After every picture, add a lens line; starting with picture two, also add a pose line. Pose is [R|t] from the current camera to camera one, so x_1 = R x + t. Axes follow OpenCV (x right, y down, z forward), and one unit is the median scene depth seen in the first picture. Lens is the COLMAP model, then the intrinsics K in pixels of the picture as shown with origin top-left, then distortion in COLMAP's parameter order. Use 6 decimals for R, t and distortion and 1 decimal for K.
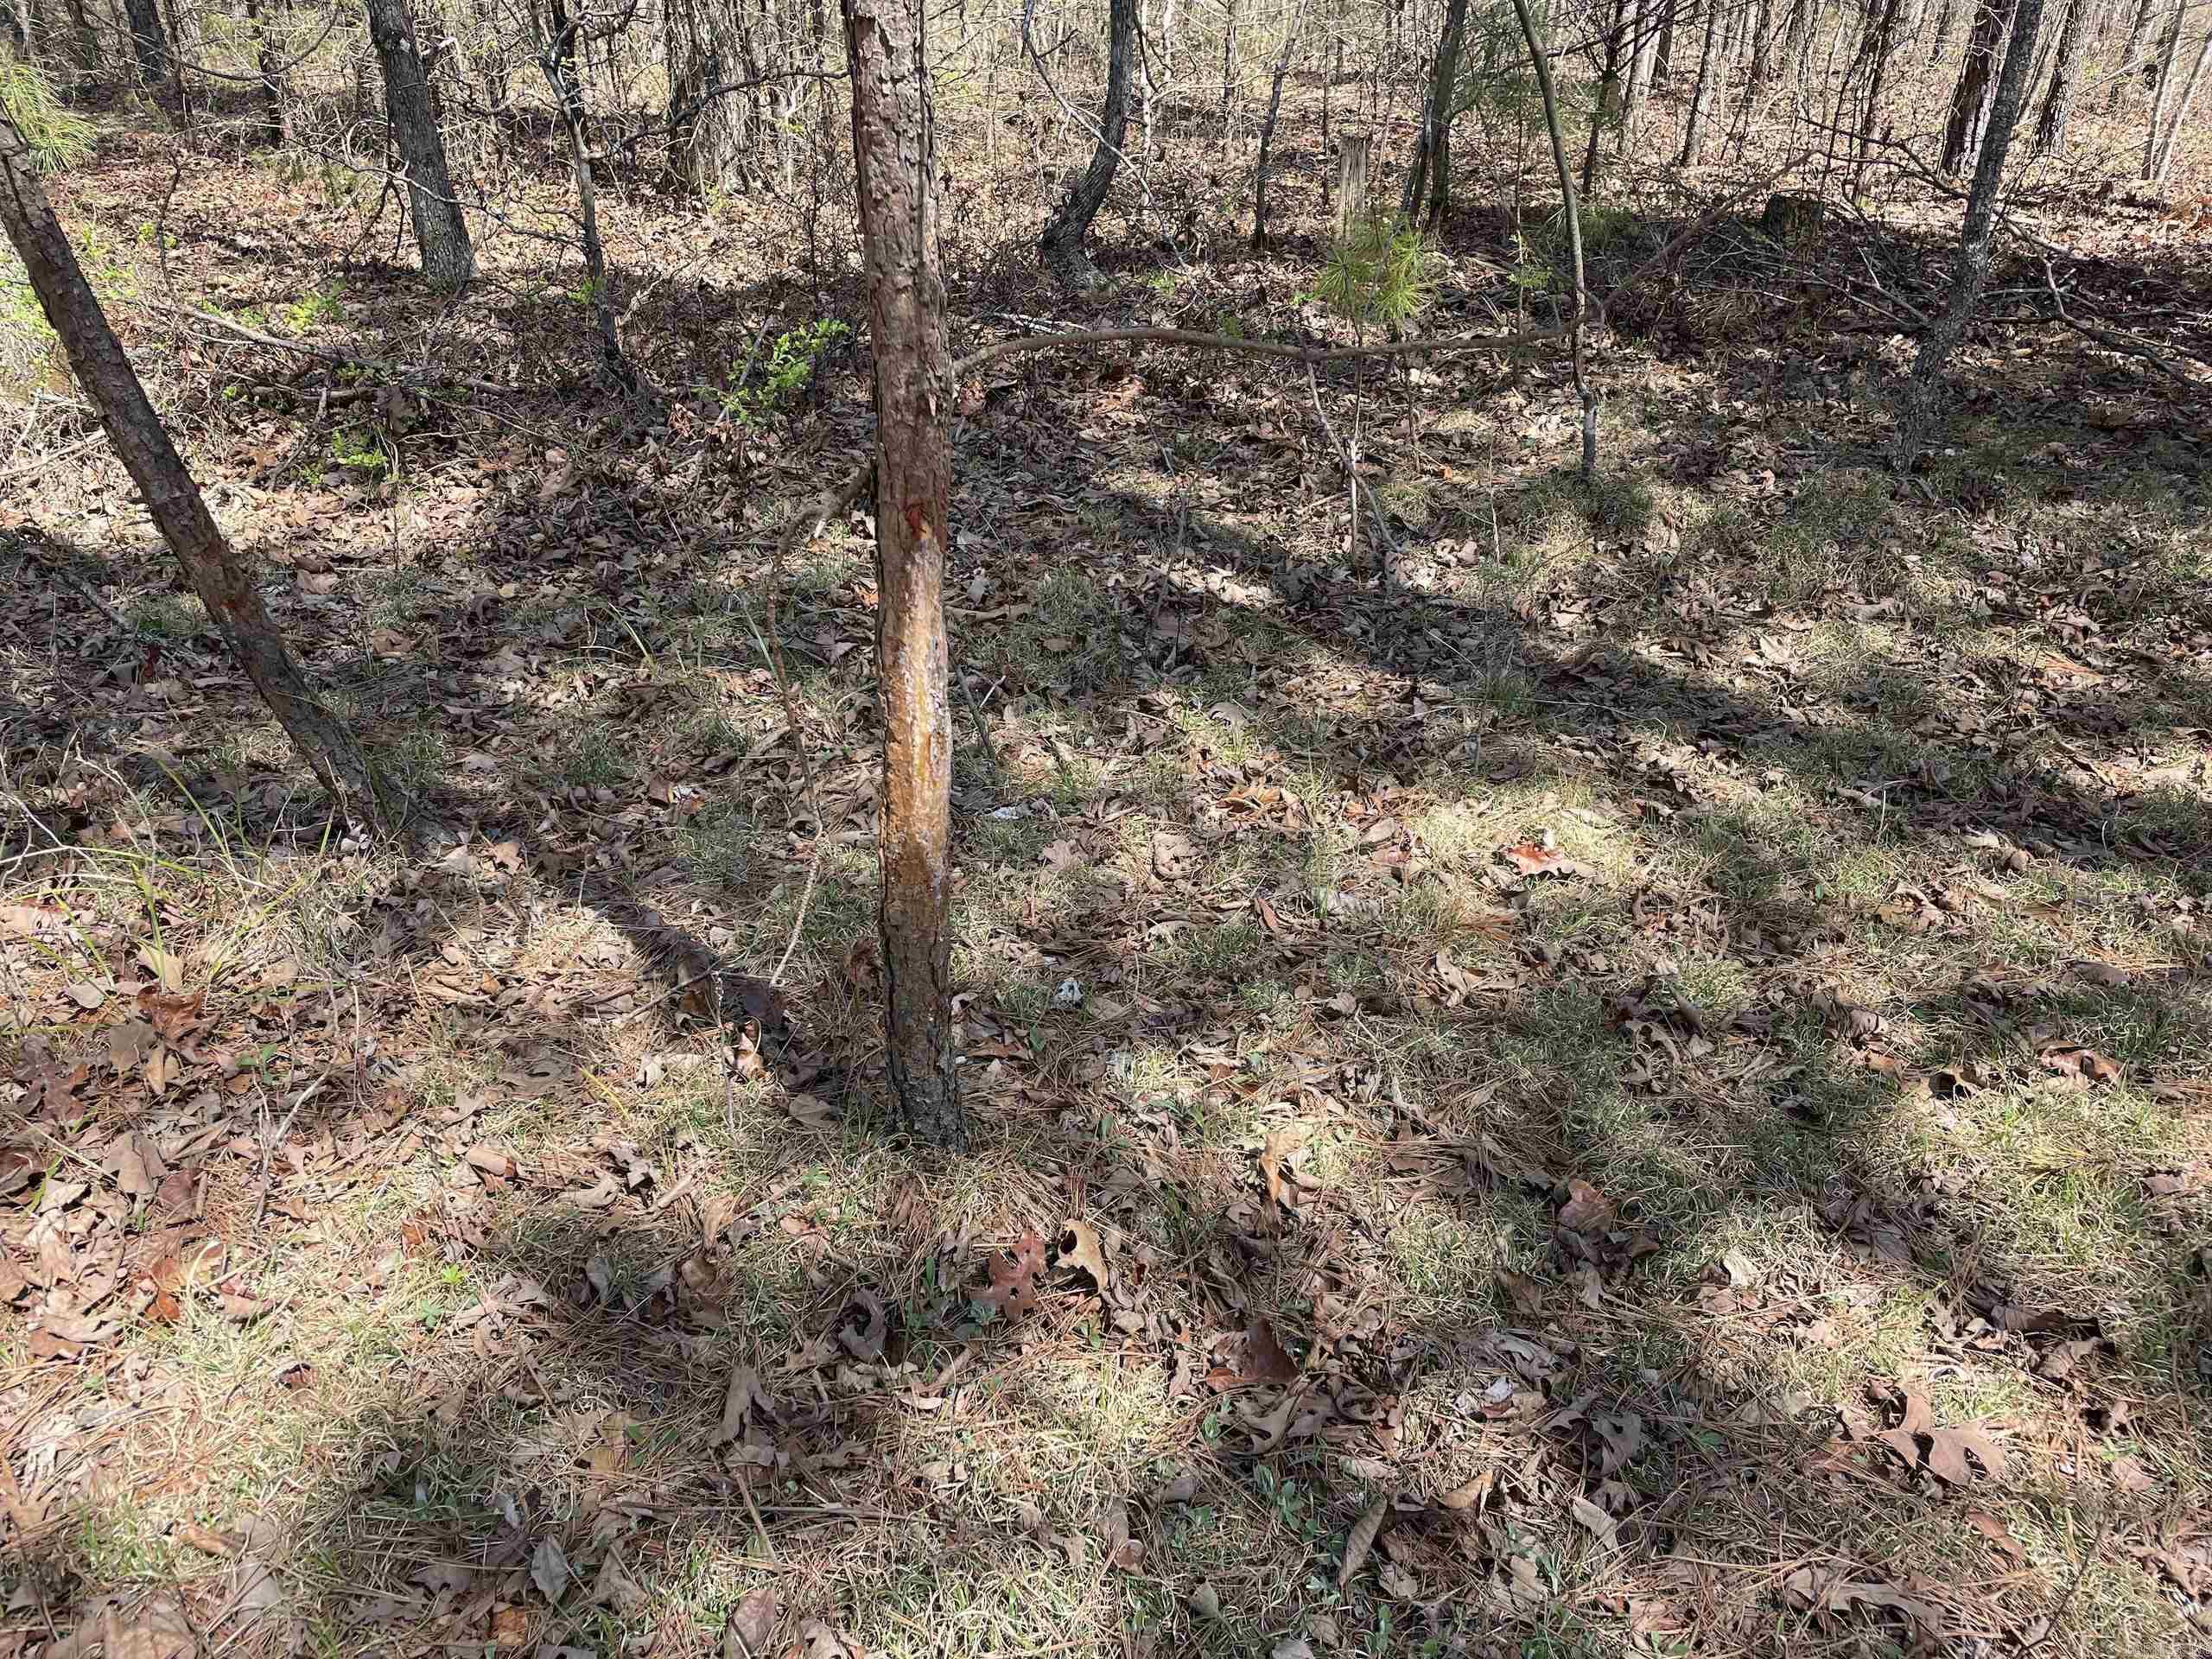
lens RADIAL K [[1658.3, 0, 1095.7], [0, 1658.3, 842.1], [0, 0, 1]] dist [0.074990, -0.094260]
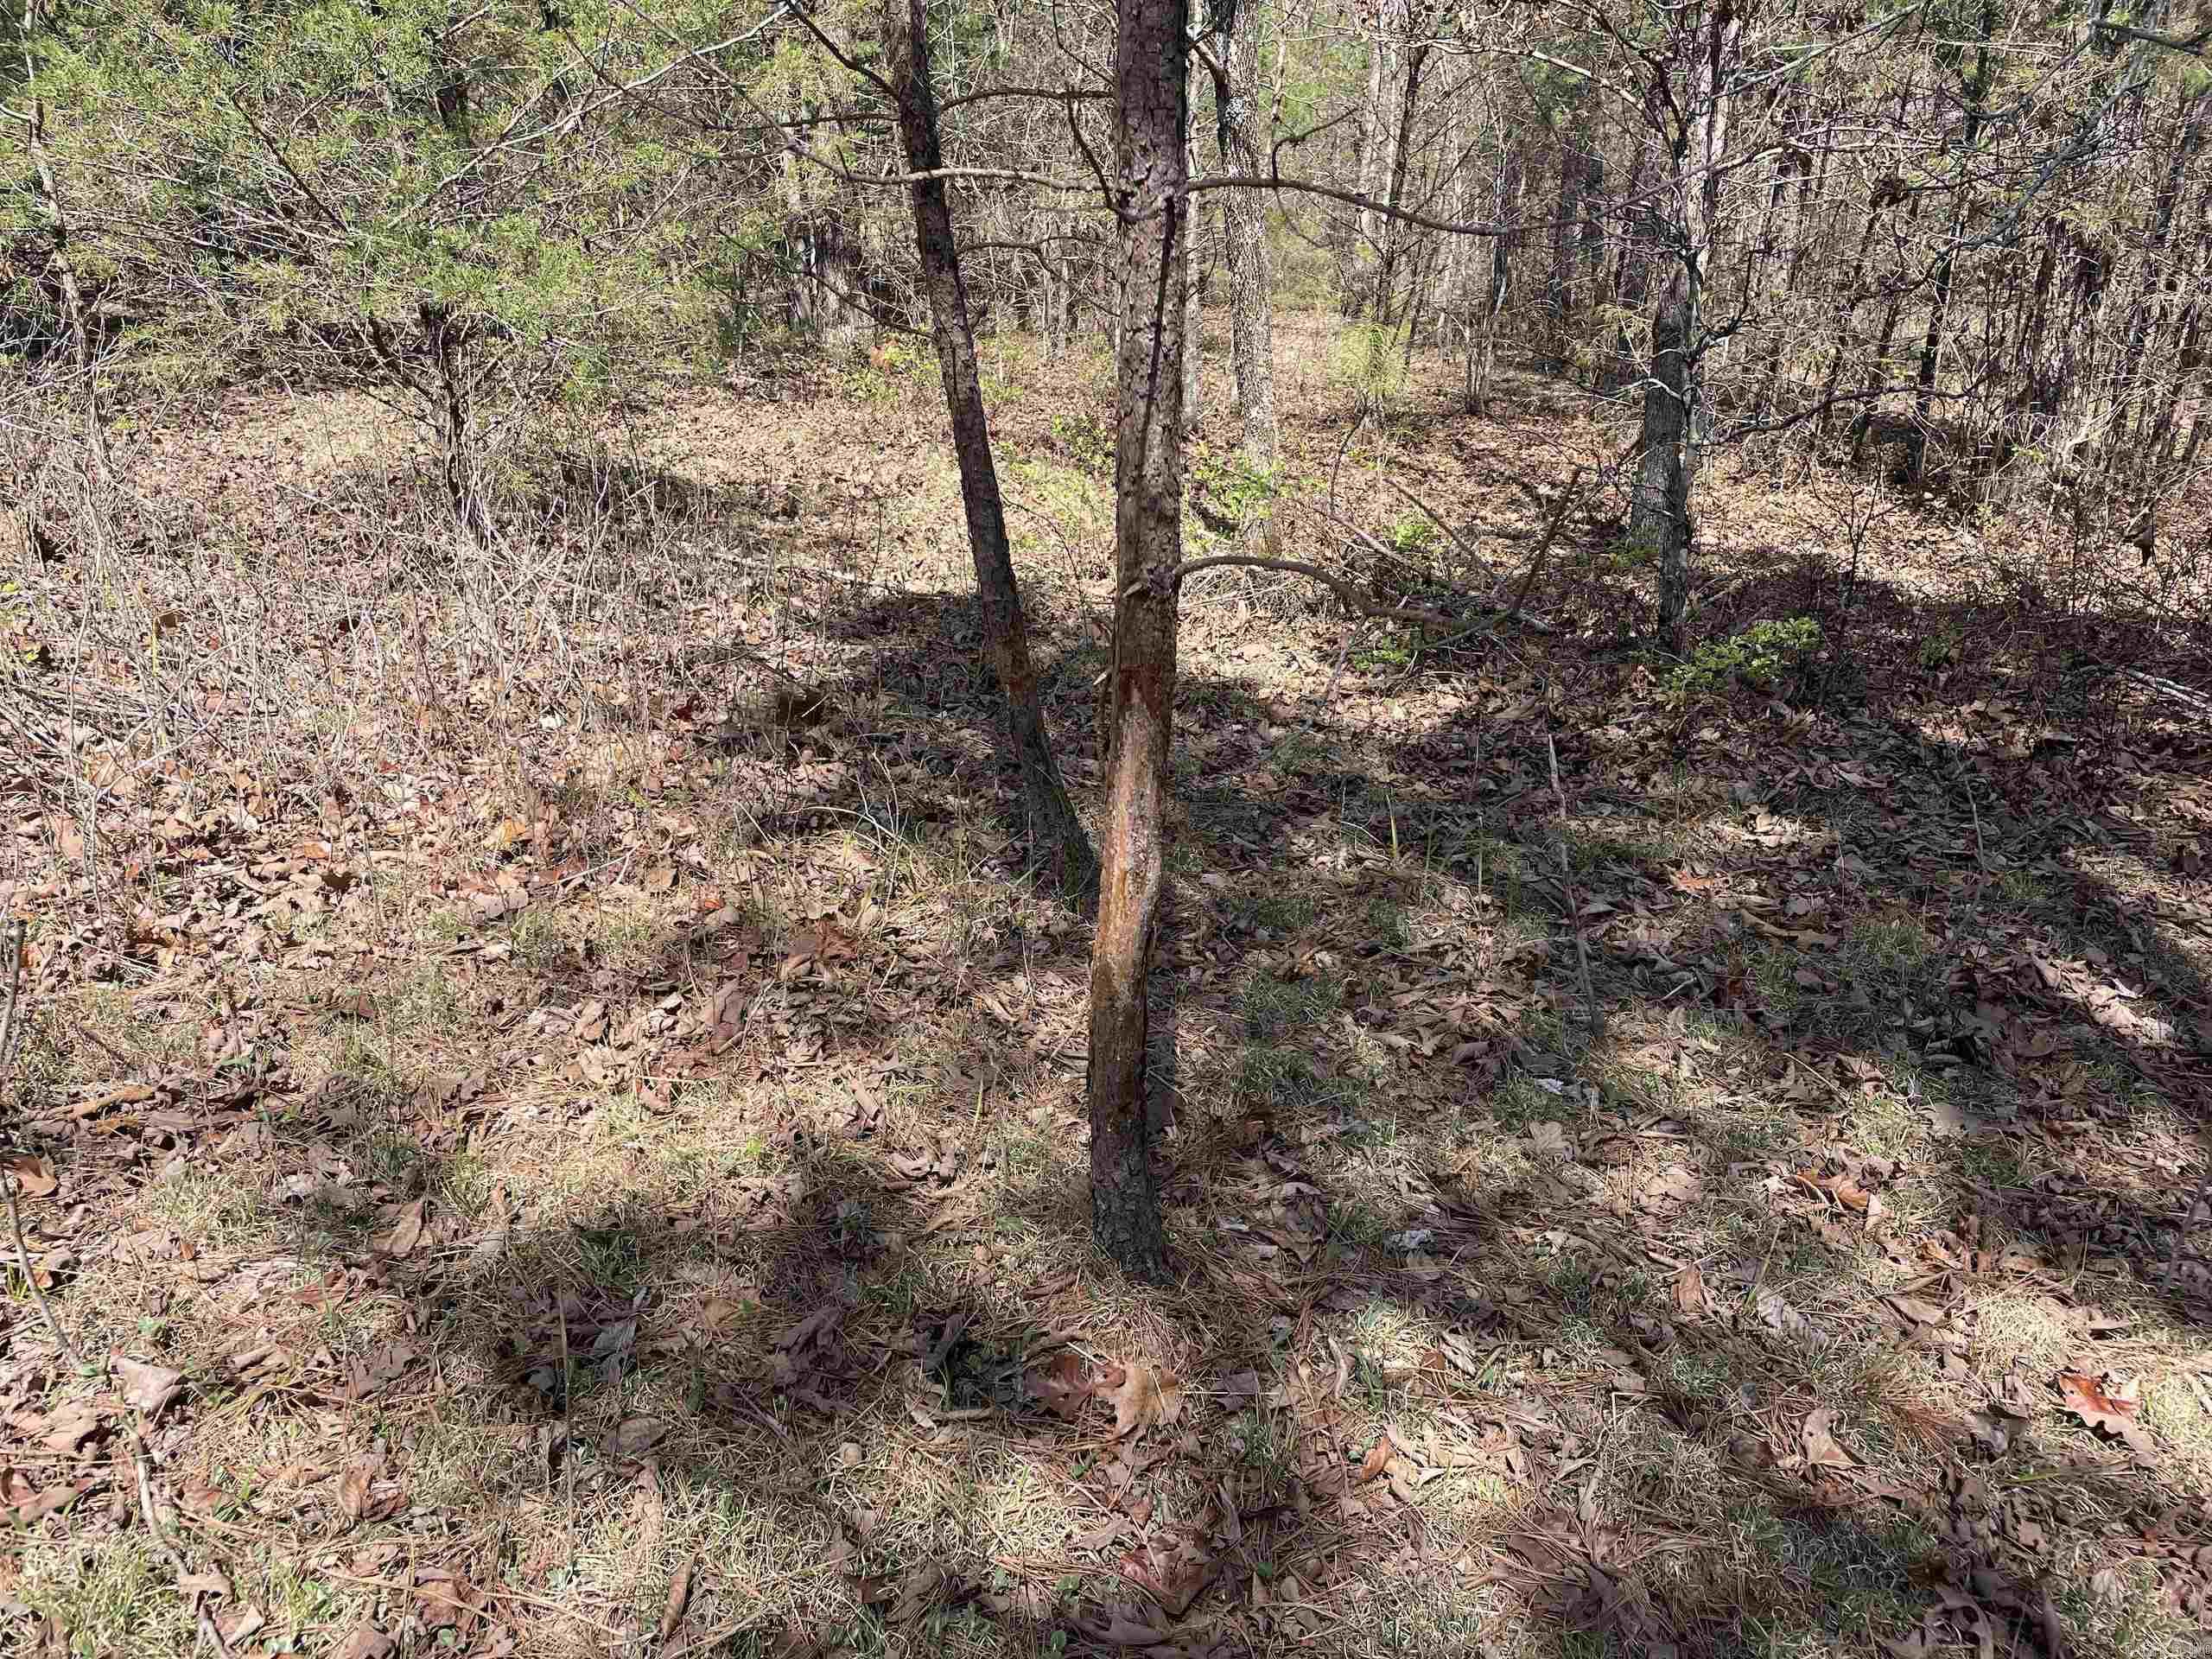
lens RADIAL K [[1658.3, 0, 1095.7], [0, 1658.3, 842.1], [0, 0, 1]] dist [0.074990, -0.094260]
pose [[0.677779, 0.290385, -0.675494, 0.465375], [-0.392760, 0.919640, 0.001251, -0.054318], [0.621575, 0.264459, 0.737364, 0.096631]]
